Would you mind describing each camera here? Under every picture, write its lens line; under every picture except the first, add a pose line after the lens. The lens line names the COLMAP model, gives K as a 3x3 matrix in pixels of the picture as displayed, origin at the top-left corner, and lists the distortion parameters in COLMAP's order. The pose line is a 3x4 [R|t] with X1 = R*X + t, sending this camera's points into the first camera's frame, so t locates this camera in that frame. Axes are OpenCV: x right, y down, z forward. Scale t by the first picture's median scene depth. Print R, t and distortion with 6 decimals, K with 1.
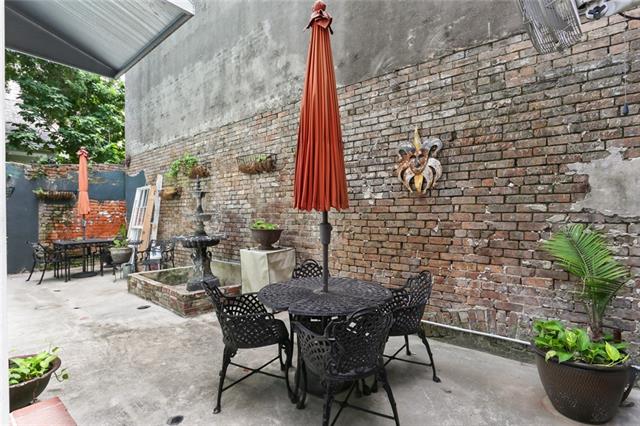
lens RADIAL K [[323.5, 0, 320.3], [0, 323.5, 215.4], [0, 0, 1]] dist [-0.024880, 0.002930]
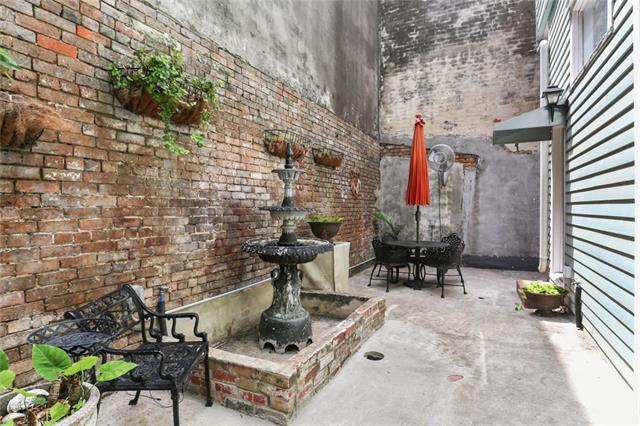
lens RADIAL K [[357.4, 0, 320.4], [0, 357.4, 209.5], [0, 0, 1]] dist [-0.007870, -0.000982]
pose [[-0.265426, -0.002232, 0.964129, -1.027247], [0.005739, 0.999976, 0.003895, -0.003460], [-0.964114, 0.006567, -0.265407, 1.099805]]
